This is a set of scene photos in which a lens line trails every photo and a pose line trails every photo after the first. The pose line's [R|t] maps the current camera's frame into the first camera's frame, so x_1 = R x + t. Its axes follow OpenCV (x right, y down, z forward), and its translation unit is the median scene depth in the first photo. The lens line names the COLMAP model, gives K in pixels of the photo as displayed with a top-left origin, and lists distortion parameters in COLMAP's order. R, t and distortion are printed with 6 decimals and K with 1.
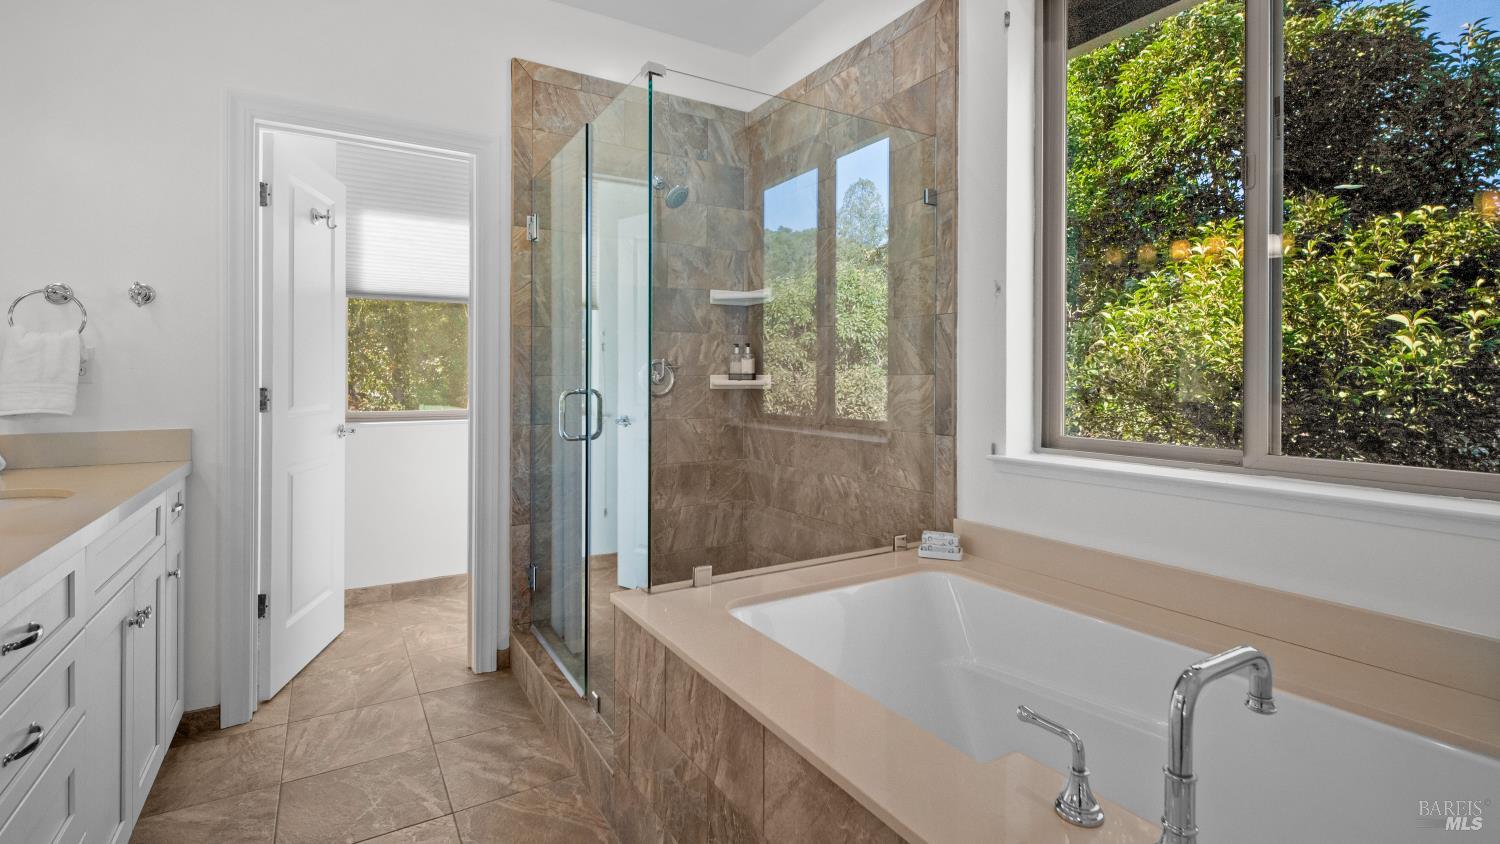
lens RADIAL K [[689.3, 0, 751.8], [0, 689.3, 372.7], [0, 0, 1]] dist [0.014861, -0.007614]
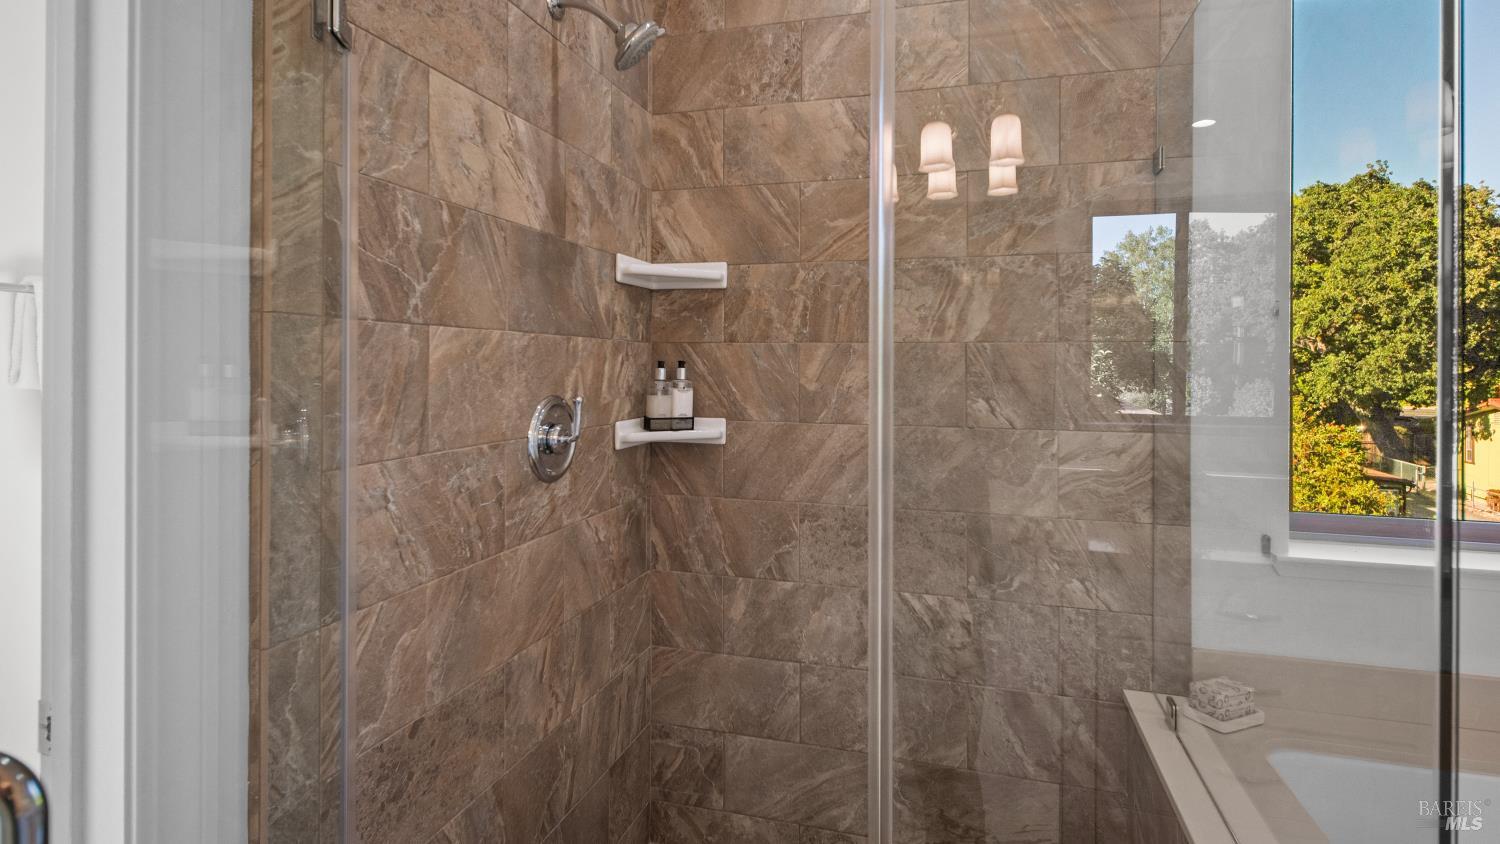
lens RADIAL K [[731.7, 0, 767.6], [0, 731.7, 366.0], [0, 0, 1]] dist [0.003392, 0.000379]
pose [[0.734628, 0.006894, 0.678435, -0.383048], [-0.013717, 0.999895, 0.004692, -0.046679], [-0.678331, -0.012753, 0.734646, 0.593571]]
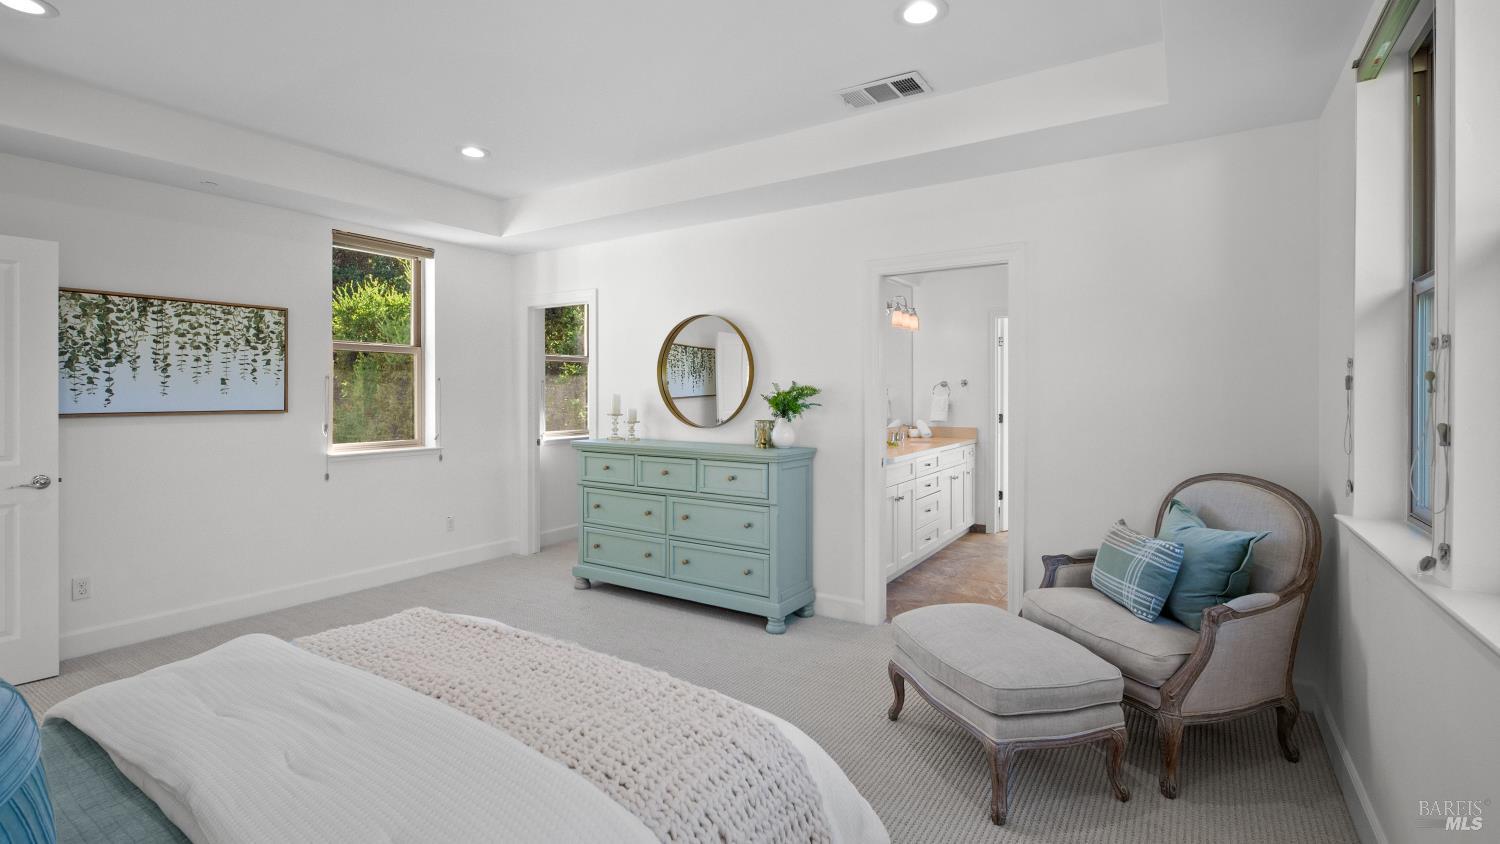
lens RADIAL K [[673.3, 0, 739.4], [0, 673.3, 403.4], [0, 0, 1]] dist [0.003372, -0.000123]
pose [[0.416109, -0.000777, -0.909315, 1.016702], [0.002272, 0.999997, 0.000185, -0.018308], [0.909312, -0.002143, 0.416109, -0.818288]]
